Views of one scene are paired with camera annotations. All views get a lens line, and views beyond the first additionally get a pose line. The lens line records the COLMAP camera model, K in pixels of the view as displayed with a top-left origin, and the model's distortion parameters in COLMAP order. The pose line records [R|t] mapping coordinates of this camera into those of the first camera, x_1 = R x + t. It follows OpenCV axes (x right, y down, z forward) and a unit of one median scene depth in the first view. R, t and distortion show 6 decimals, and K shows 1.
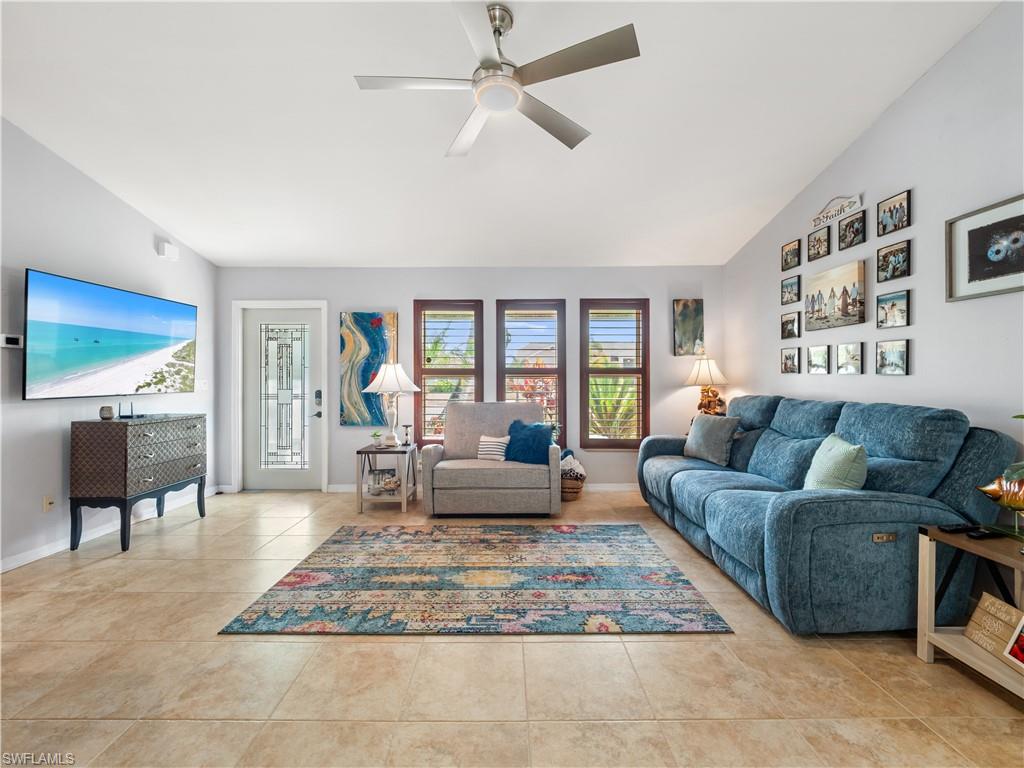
lens RADIAL K [[430.6, 0, 505.5], [0, 430.6, 377.7], [0, 0, 1]] dist [0.002170, -0.006812]
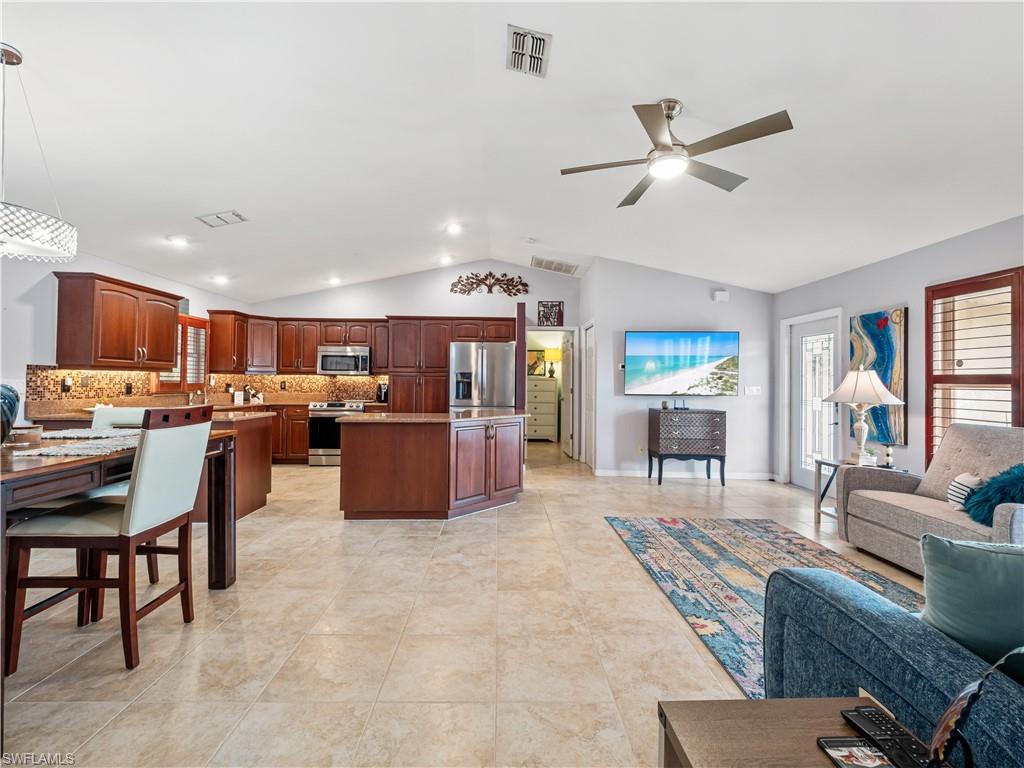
lens RADIAL K [[443.7, 0, 505.6], [0, 443.7, 377.7], [0, 0, 1]] dist [0.004996, -0.006654]
pose [[0.017941, -0.008125, -0.999806, 0.862739], [-0.006538, 0.999945, -0.008243, -0.008786], [0.999818, 0.006684, 0.017887, 0.333172]]
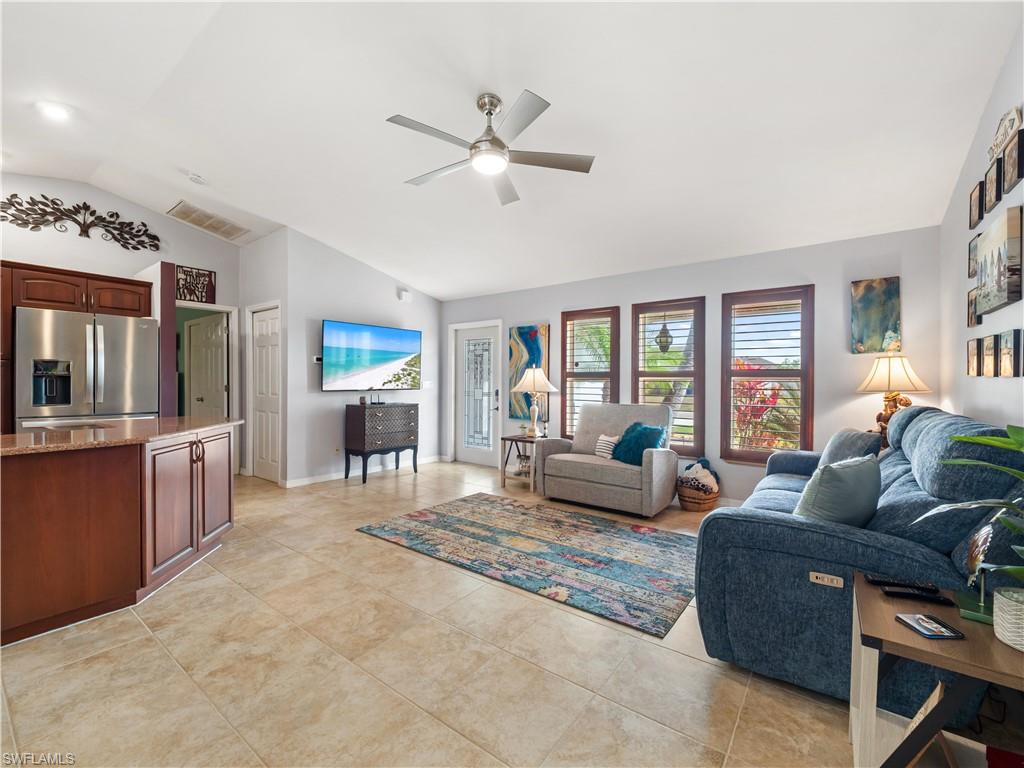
lens RADIAL K [[433.1, 0, 506.5], [0, 433.1, 383.1], [0, 0, 1]] dist [0.002109, -0.000883]
pose [[0.797529, 0.008645, -0.603218, 0.546312], [-0.004977, 0.999958, 0.007750, -0.000746], [0.603260, -0.003179, 0.797538, -0.008060]]
